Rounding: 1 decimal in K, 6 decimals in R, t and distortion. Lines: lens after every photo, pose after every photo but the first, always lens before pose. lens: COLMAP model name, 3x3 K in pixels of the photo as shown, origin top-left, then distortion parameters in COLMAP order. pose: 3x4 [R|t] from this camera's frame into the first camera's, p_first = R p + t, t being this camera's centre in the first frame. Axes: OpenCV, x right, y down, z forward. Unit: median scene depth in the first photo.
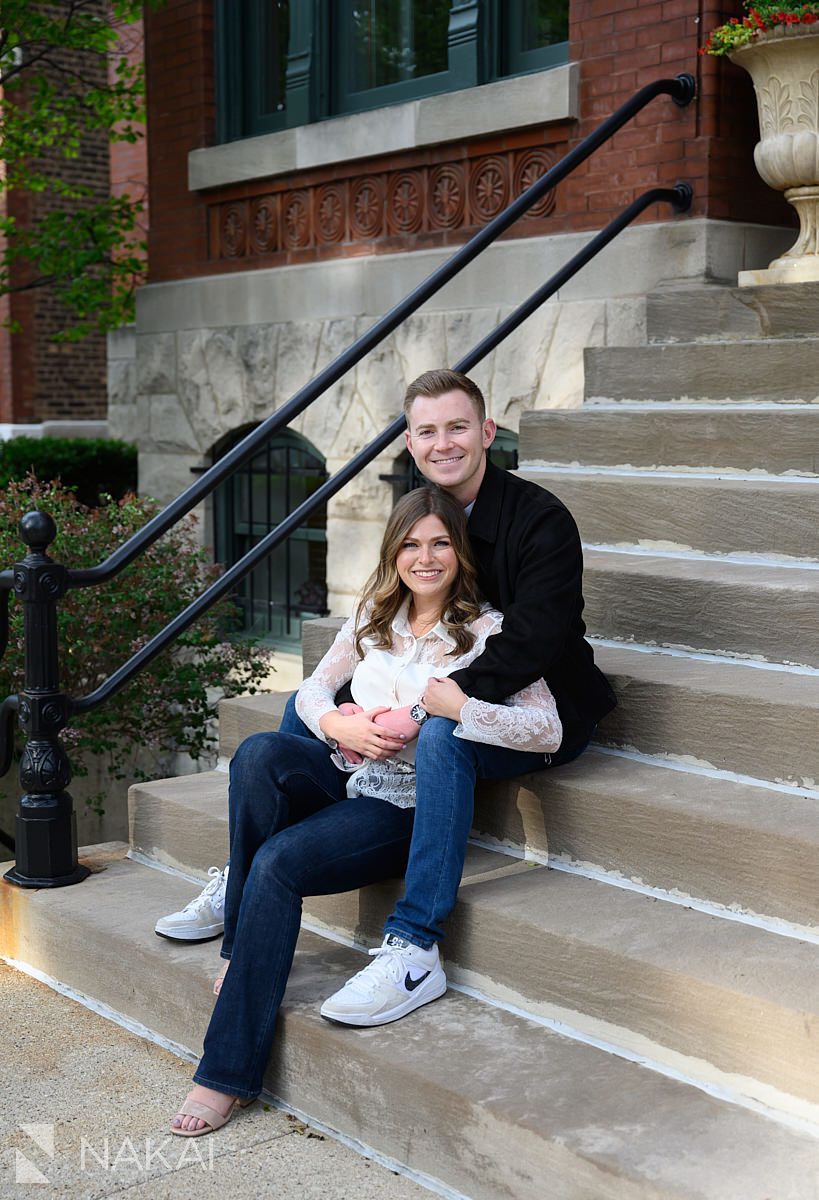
lens RADIAL K [[1630.6, 0, 409.5], [0, 1630.6, 600.0], [0, 0, 1]] dist [0.025362, 0.021071]
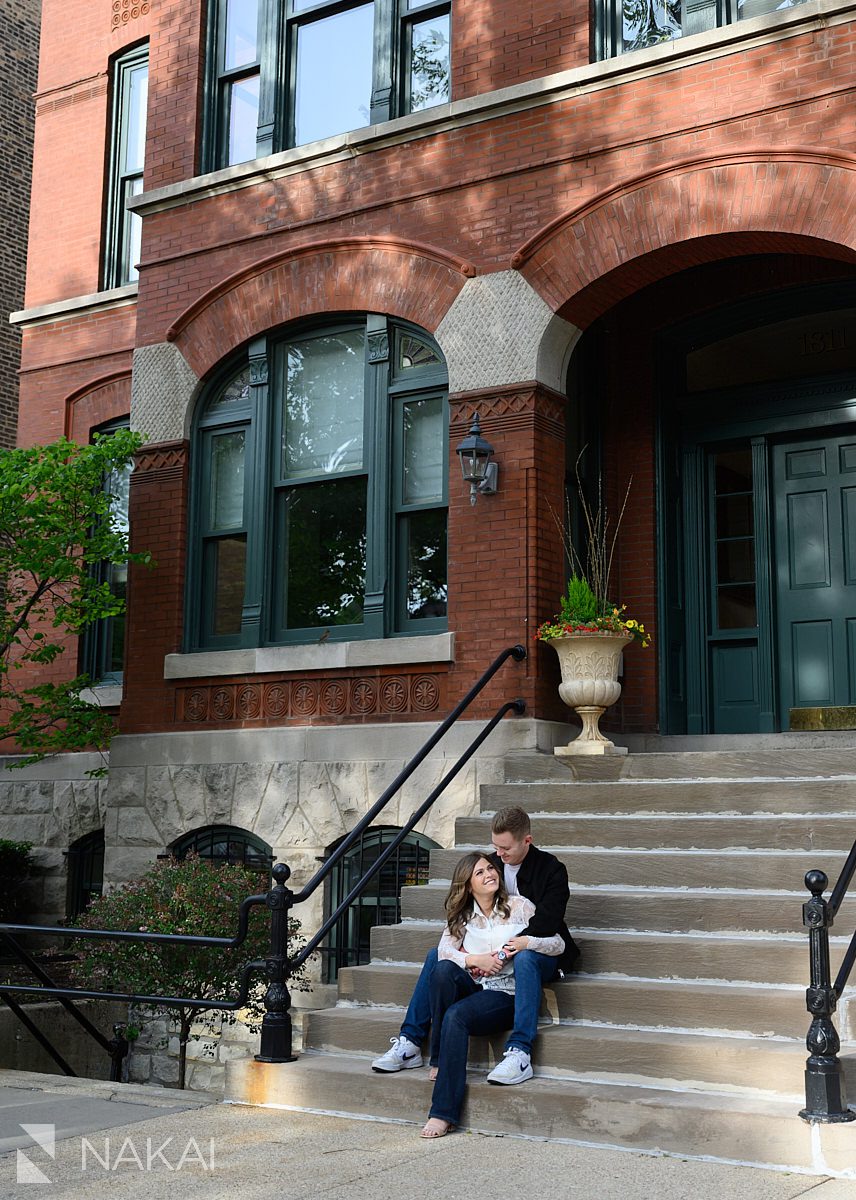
lens RADIAL K [[1424.0, 0, 428.0], [0, 1424.0, 600.0], [0, 0, 1]] dist [0.028716, 0.021719]
pose [[0.958896, 0.055859, 0.278207, -0.407504], [0.021948, 0.962895, -0.268981, 0.079454], [-0.282909, 0.264031, 0.922090, -0.541805]]
